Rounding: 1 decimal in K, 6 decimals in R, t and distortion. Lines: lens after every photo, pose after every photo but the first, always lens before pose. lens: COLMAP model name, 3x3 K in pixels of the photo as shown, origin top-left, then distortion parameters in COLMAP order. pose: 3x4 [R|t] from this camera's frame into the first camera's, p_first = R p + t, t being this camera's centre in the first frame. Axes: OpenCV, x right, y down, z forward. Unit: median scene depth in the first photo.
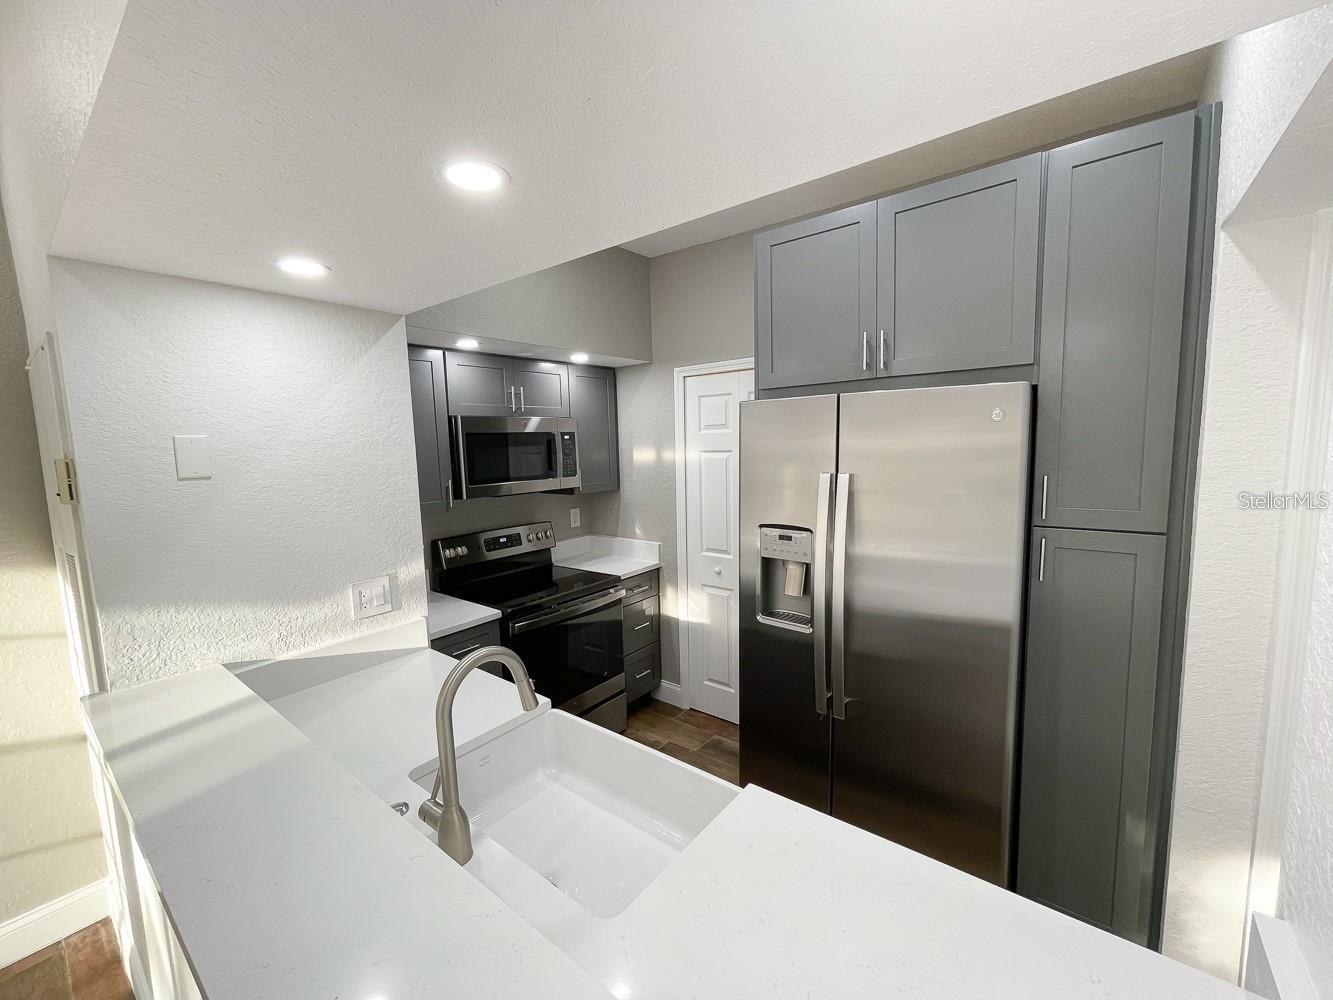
lens RADIAL K [[542.0, 0, 661.7], [0, 542.0, 500.2], [0, 0, 1]] dist [0.001065, 0.000200]
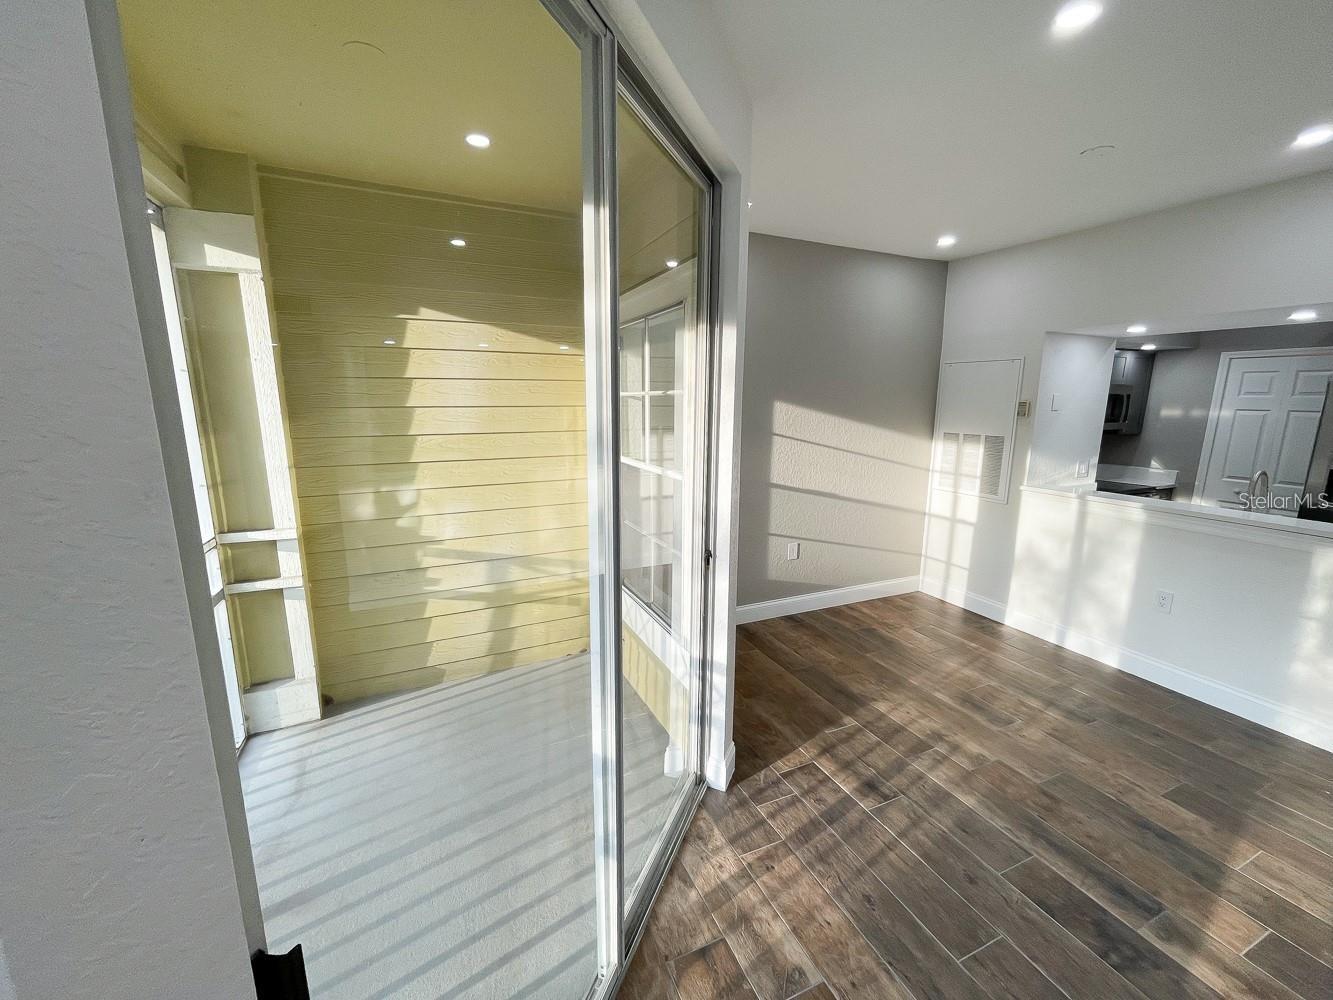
lens RADIAL K [[543.8, 0, 660.7], [0, 543.8, 499.7], [0, 0, 1]] dist [-0.001141, -0.000538]
pose [[0.886279, 0.116264, -0.448321, -0.641056], [-0.077763, 0.991593, 0.103423, 0.125050], [0.456577, -0.056799, 0.887869, -1.068465]]
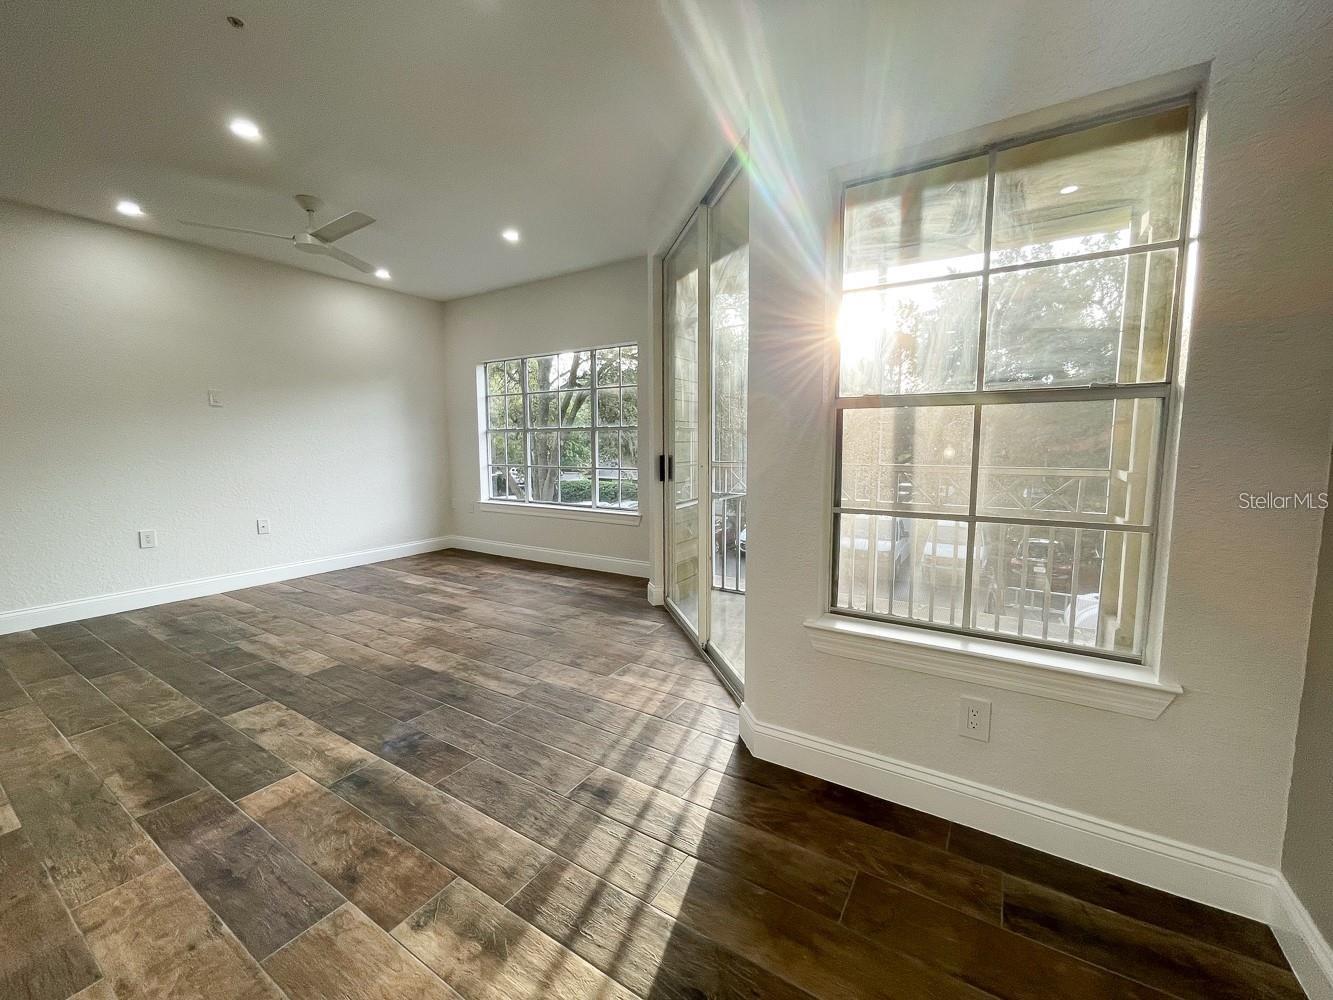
lens RADIAL K [[539.2, 0, 662.9], [0, 539.2, 502.7], [0, 0, 1]] dist [-0.002772, 0.003707]
pose [[-0.993797, 0.046438, -0.101052, -0.696419], [0.023017, 0.974860, 0.221625, 0.144527], [0.108804, 0.217924, -0.969882, 0.254494]]
